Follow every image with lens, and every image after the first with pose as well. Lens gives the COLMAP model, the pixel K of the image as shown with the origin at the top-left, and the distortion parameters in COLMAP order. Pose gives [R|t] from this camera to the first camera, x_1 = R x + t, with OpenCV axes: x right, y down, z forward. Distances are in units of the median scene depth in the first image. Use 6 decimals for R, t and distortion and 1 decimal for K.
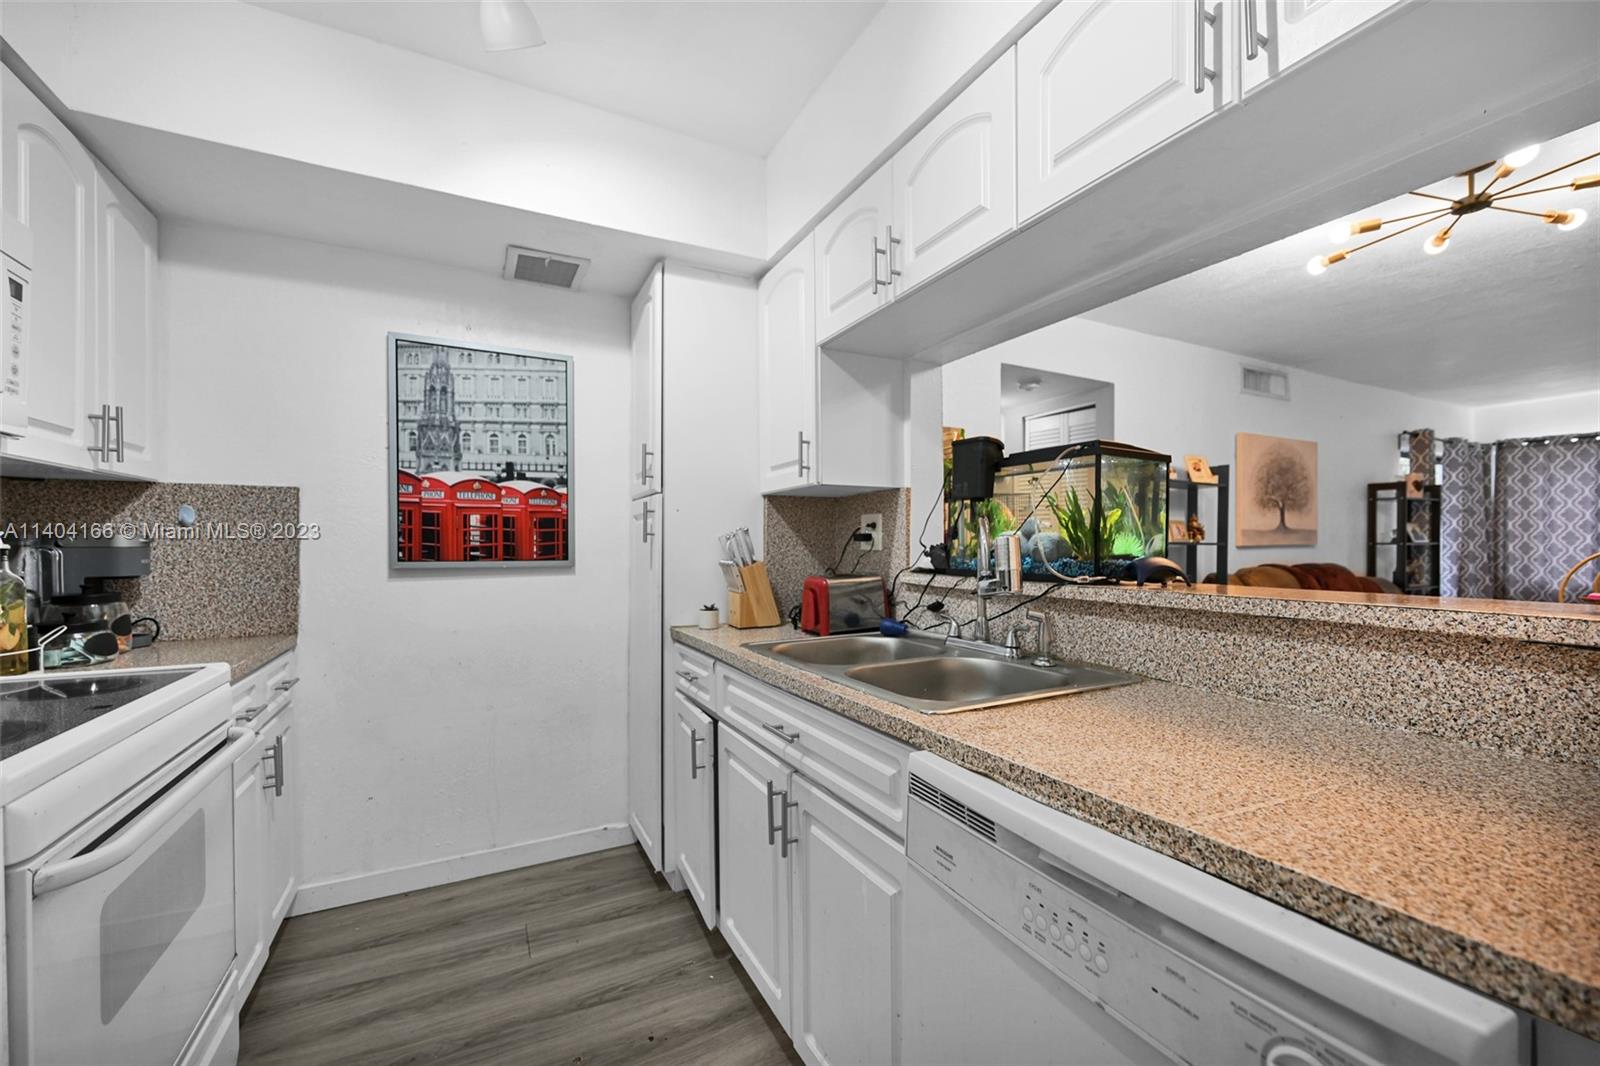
lens RADIAL K [[645.1, 0, 806.3], [0, 645.1, 551.8], [0, 0, 1]] dist [-0.000243, 0.000089]
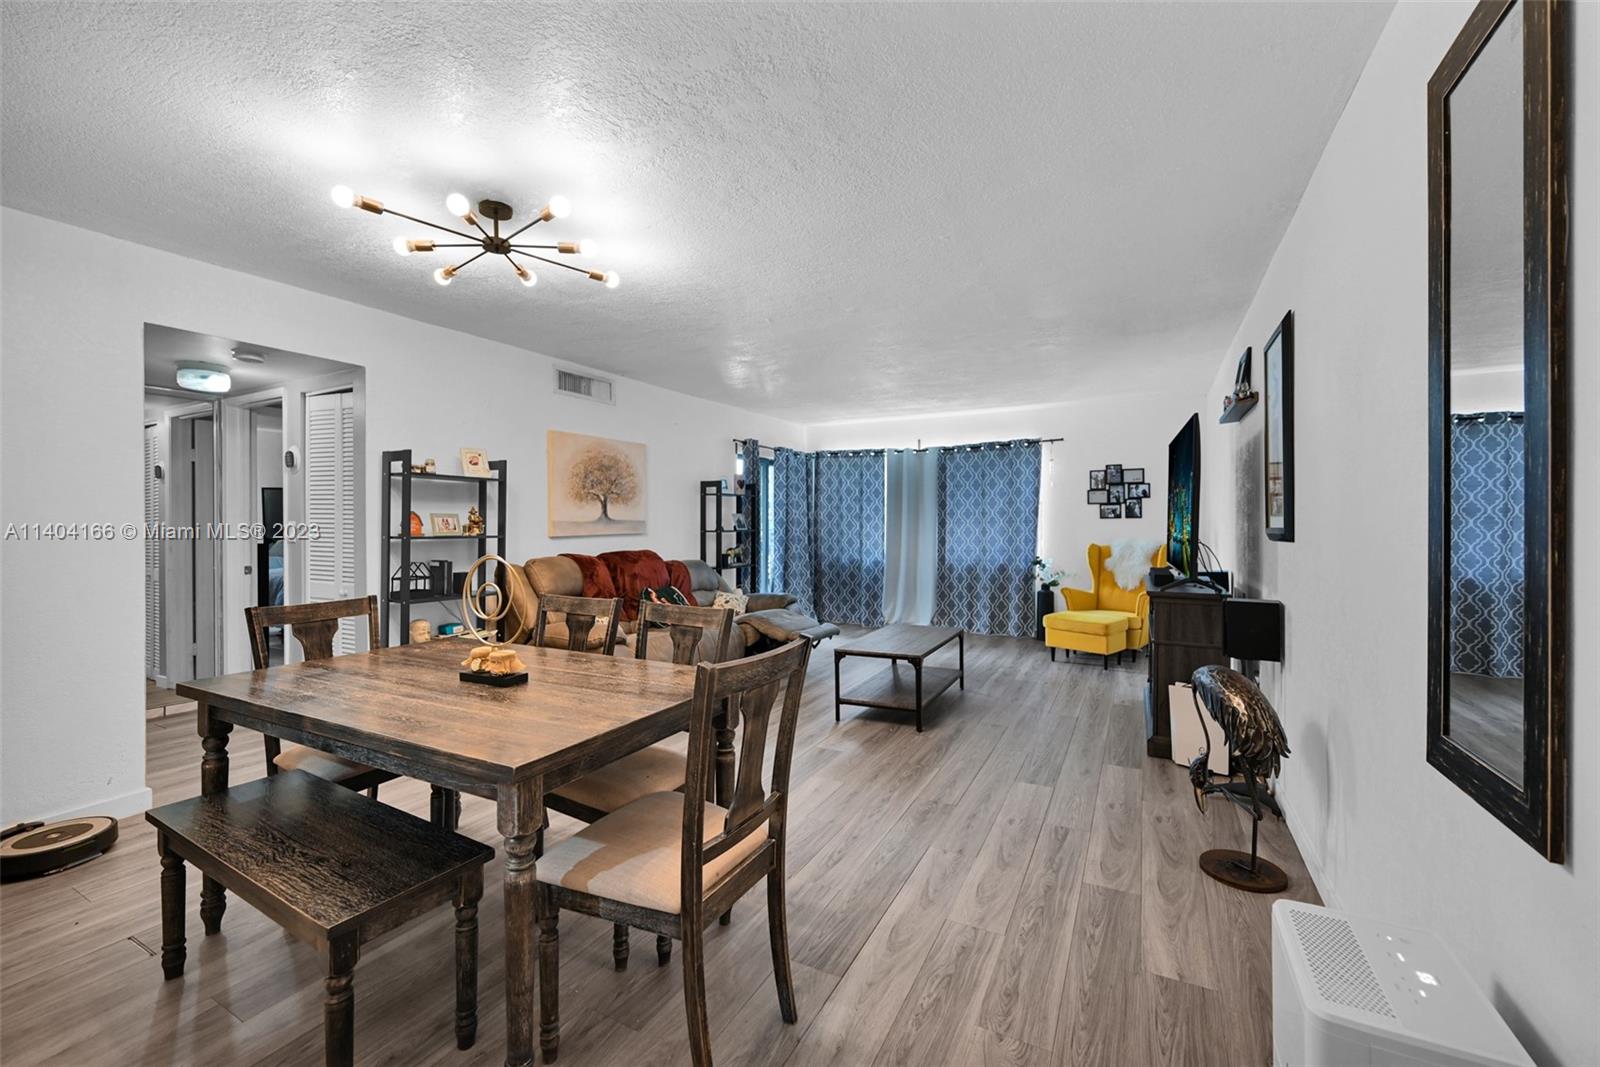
lens RADIAL K [[646.7, 0, 803.5], [0, 646.7, 523.1], [0, 0, 1]] dist [-0.000514, -0.000006]
pose [[0.825762, -0.000325, 0.564019, 0.835763], [0.005700, 0.999954, -0.007770, -0.040933], [-0.563991, 0.009631, 0.825725, -0.236652]]
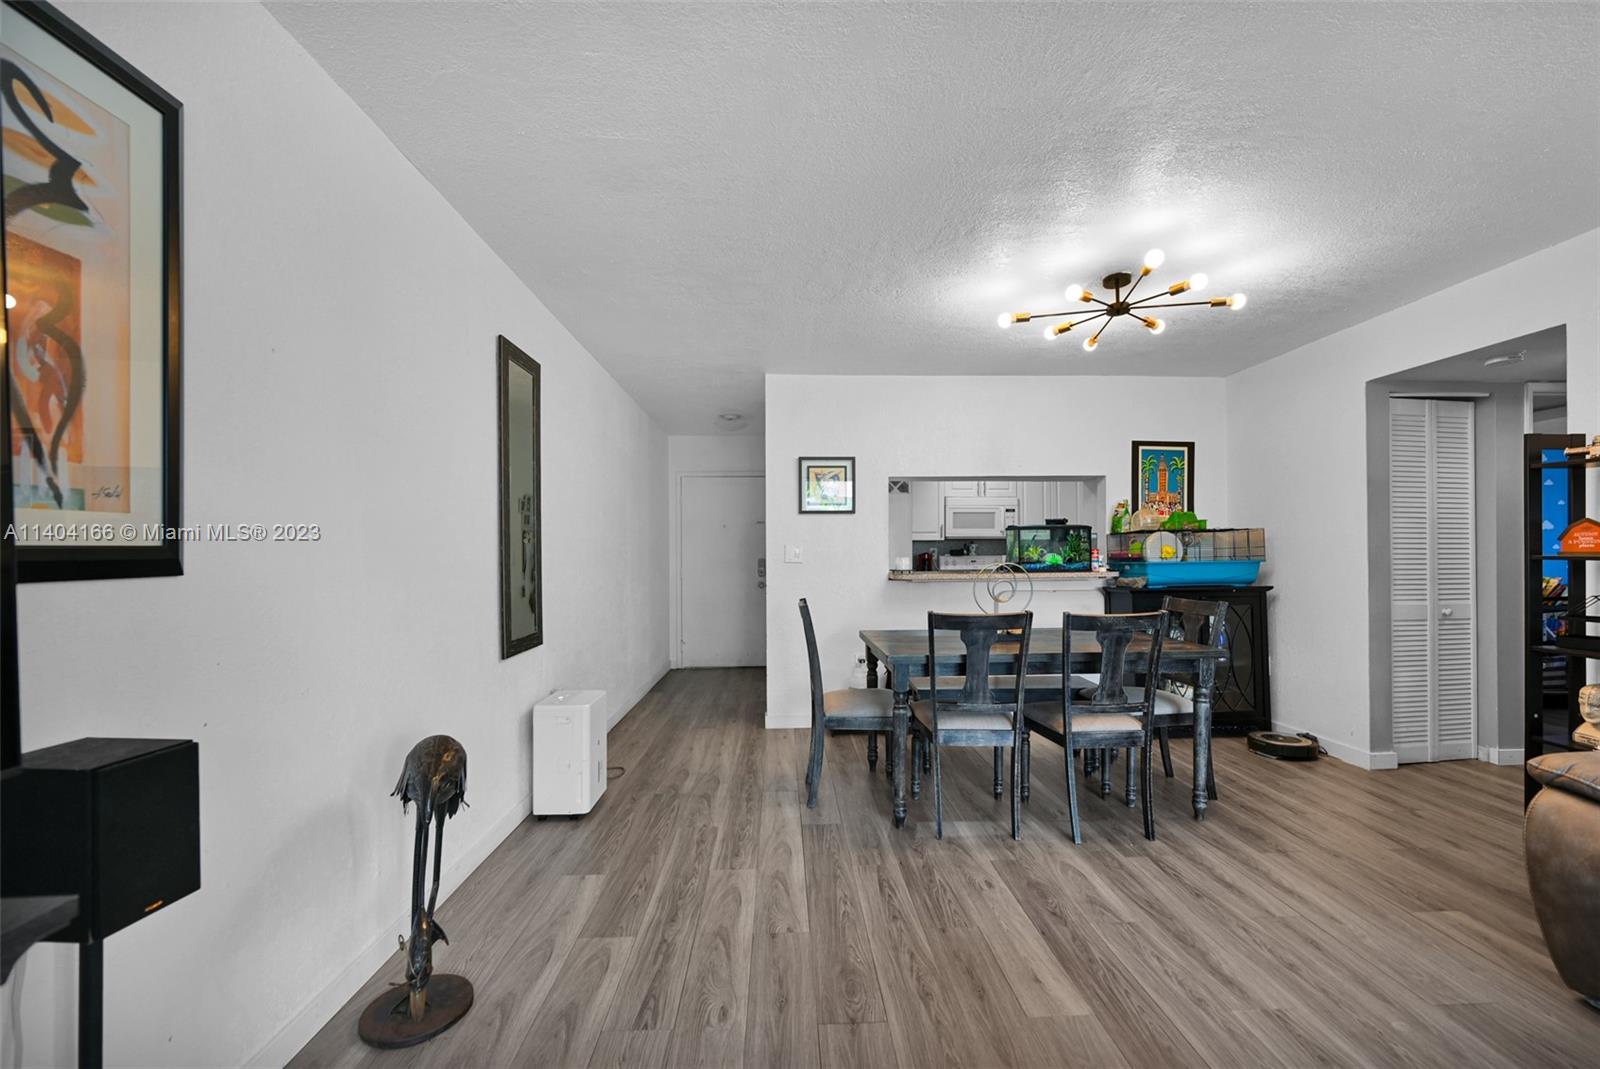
lens RADIAL K [[653.3, 0, 816.1], [0, 653.3, 548.7], [0, 0, 1]] dist [-0.001293, -0.000030]
pose [[-0.417284, -0.003633, -0.908769, 2.534029], [-0.001871, 0.999993, -0.003139, -0.030931], [0.908774, 0.000391, -0.417288, 0.997764]]
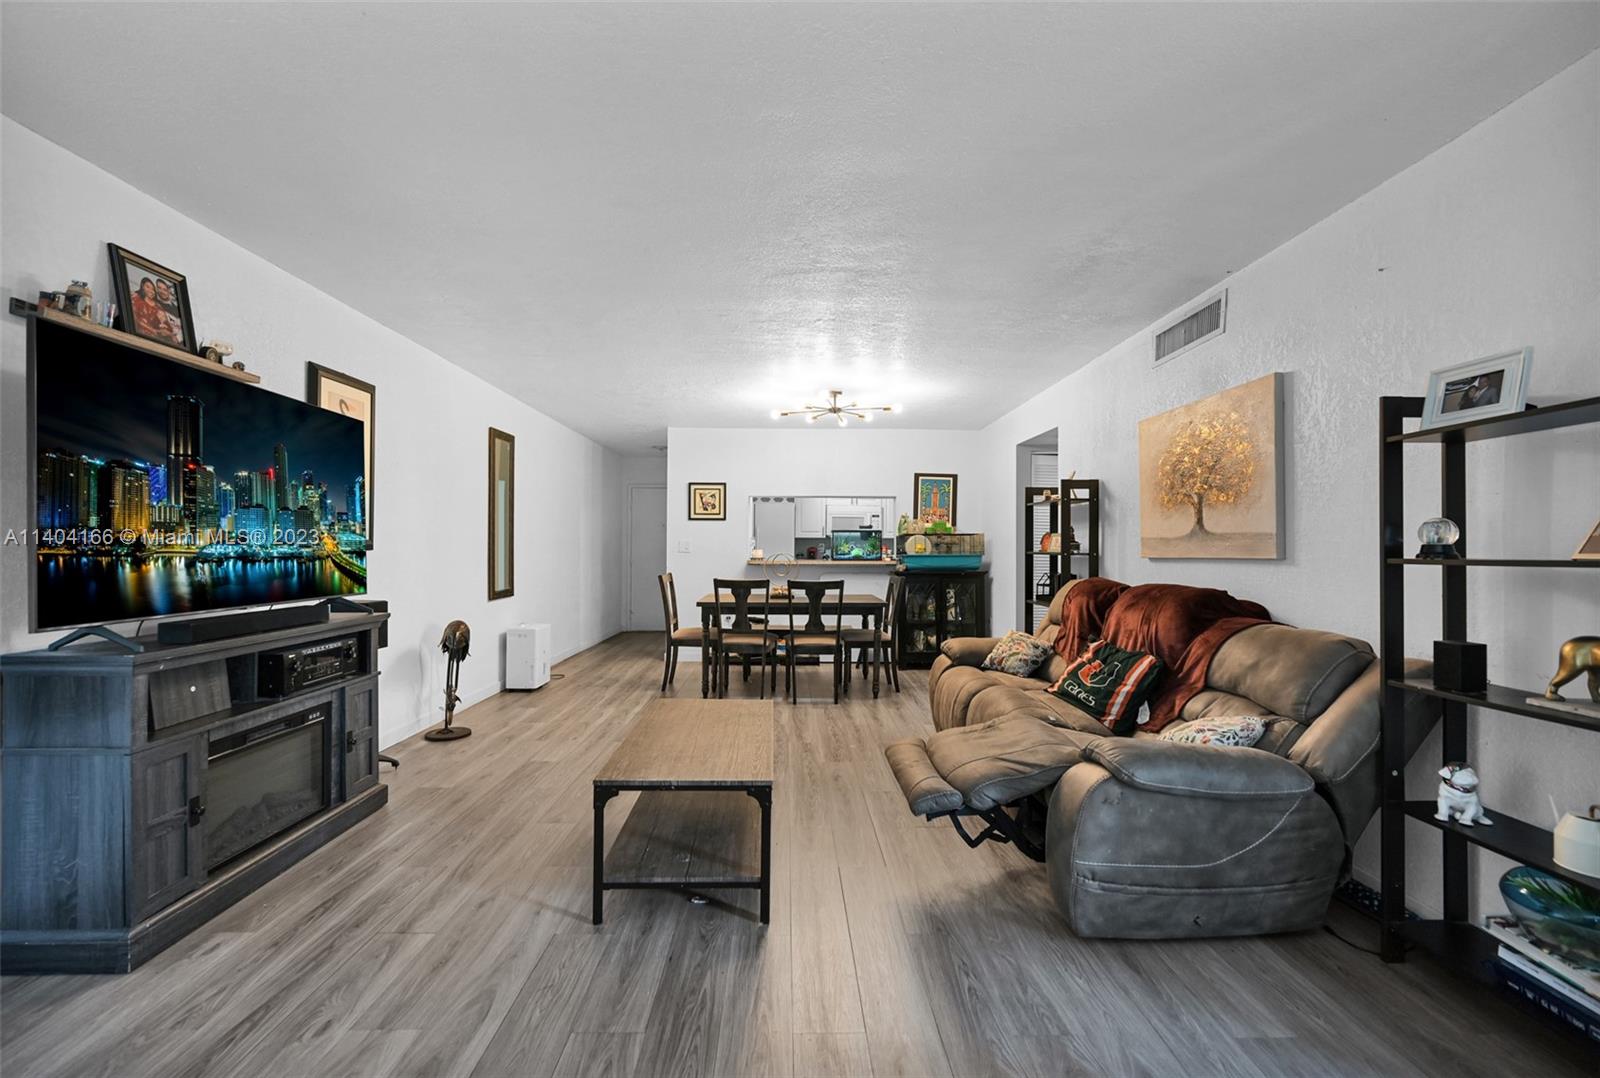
lens RADIAL K [[658.2, 0, 801.4], [0, 658.2, 544.1], [0, 0, 1]] dist [-0.000295, -0.000068]
pose [[-0.443833, -0.007658, -0.896077, 3.269238], [-0.015076, 0.999886, -0.001078, -0.037376], [0.895983, 0.013031, -0.443898, 1.978813]]
